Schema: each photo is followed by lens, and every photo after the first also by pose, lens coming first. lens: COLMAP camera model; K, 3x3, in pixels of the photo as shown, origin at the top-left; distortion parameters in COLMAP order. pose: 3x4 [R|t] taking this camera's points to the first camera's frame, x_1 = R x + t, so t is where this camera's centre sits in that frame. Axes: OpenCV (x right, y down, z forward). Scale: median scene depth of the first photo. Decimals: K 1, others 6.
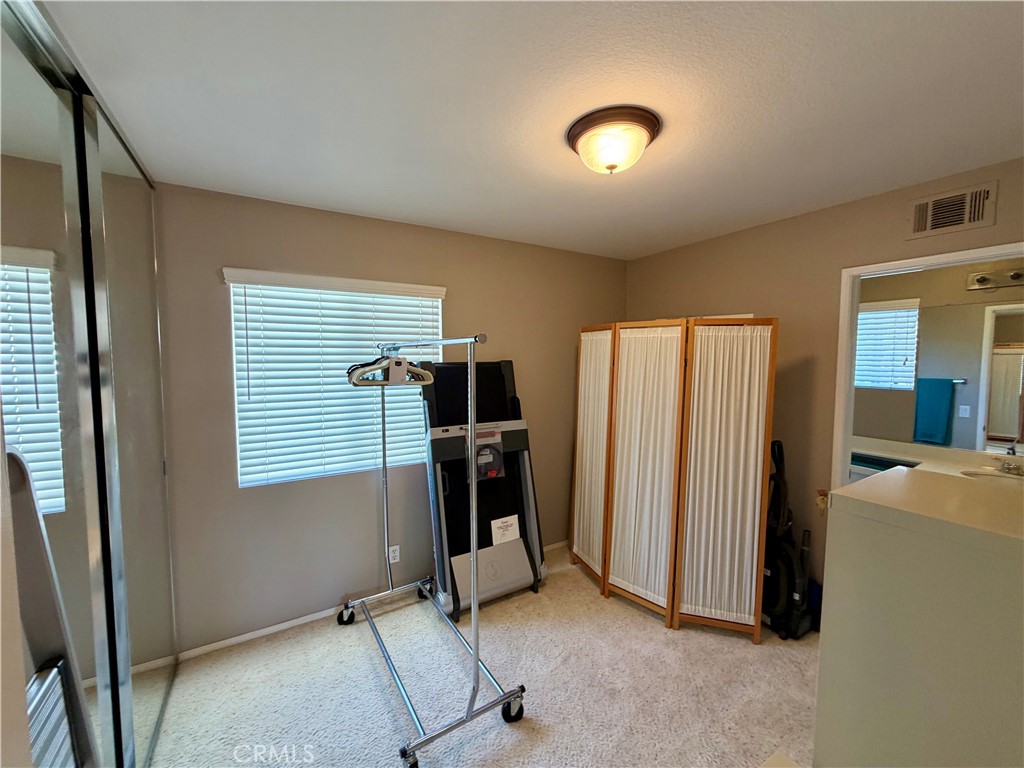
lens RADIAL K [[408.7, 0, 511.0], [0, 408.7, 379.9], [0, 0, 1]] dist [-0.002290, 0.000309]
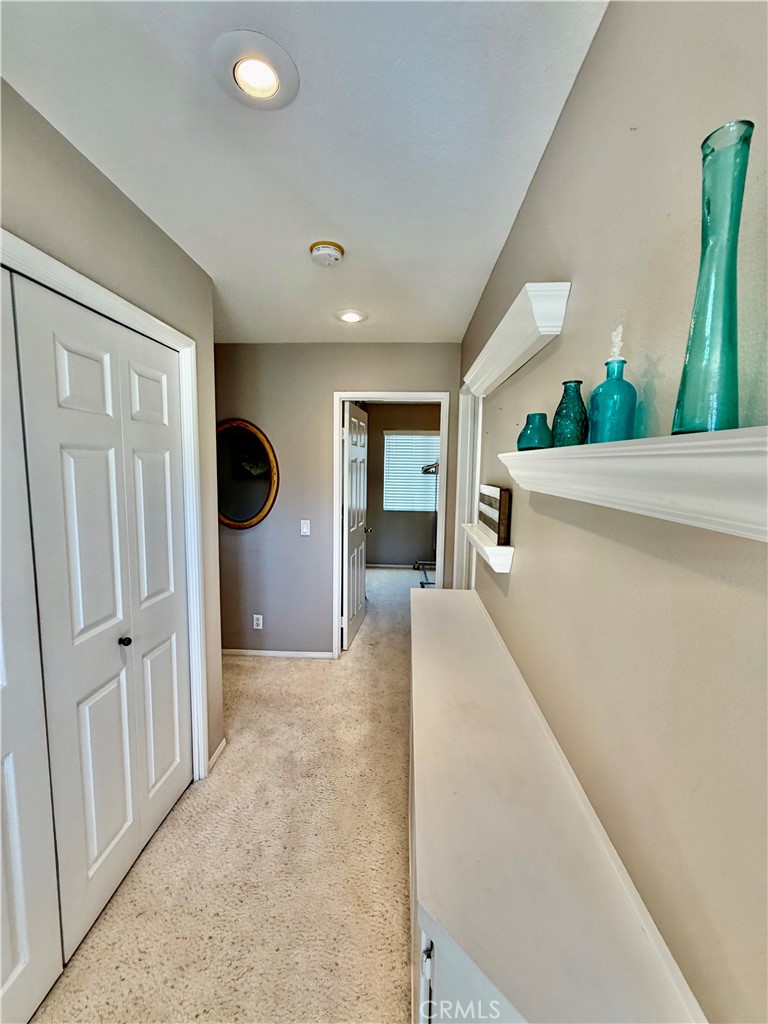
lens RADIAL K [[408.7, 0, 386.2], [0, 408.7, 510.3], [0, 0, 1]] dist [-0.002290, 0.000309]
pose [[0.823727, 0.074149, -0.562118, 0.828440], [-0.052069, 0.997115, 0.055228, 0.106272], [0.564591, -0.016223, 0.825211, -1.168671]]
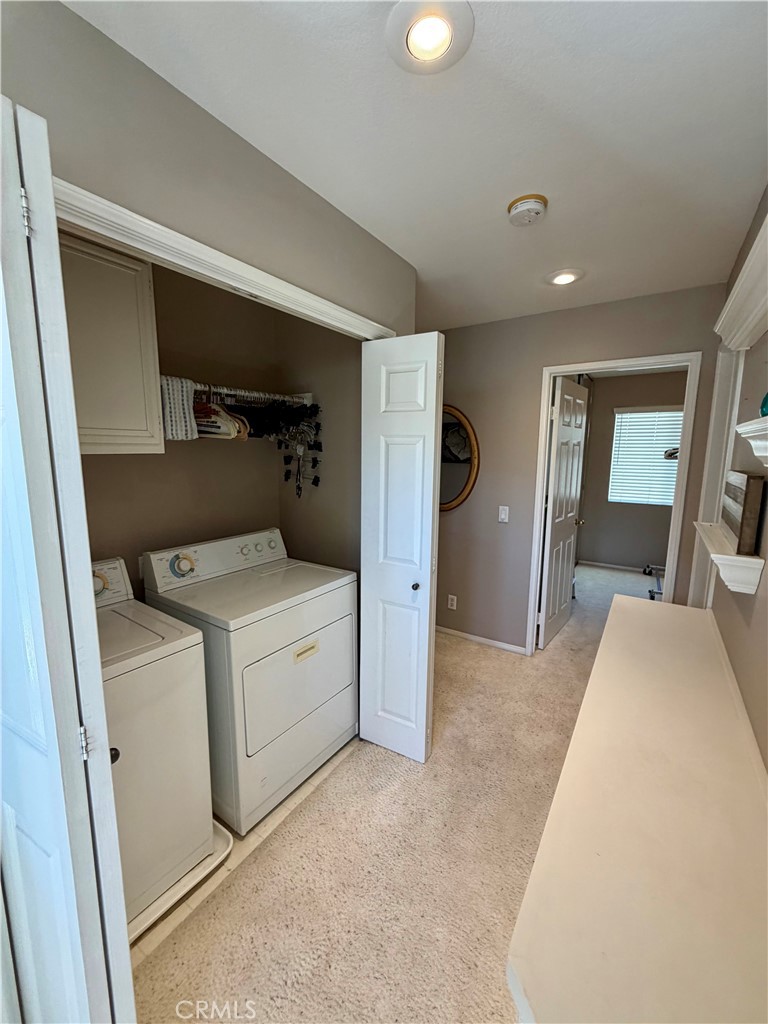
lens RADIAL K [[408.7, 0, 386.7], [0, 408.7, 510.0], [0, 0, 1]] dist [-0.002290, 0.000309]
pose [[0.424296, 0.136337, -0.895201, 0.854567], [-0.066031, 0.990627, 0.119574, 0.108893], [0.903113, 0.008377, 0.429322, -1.098940]]
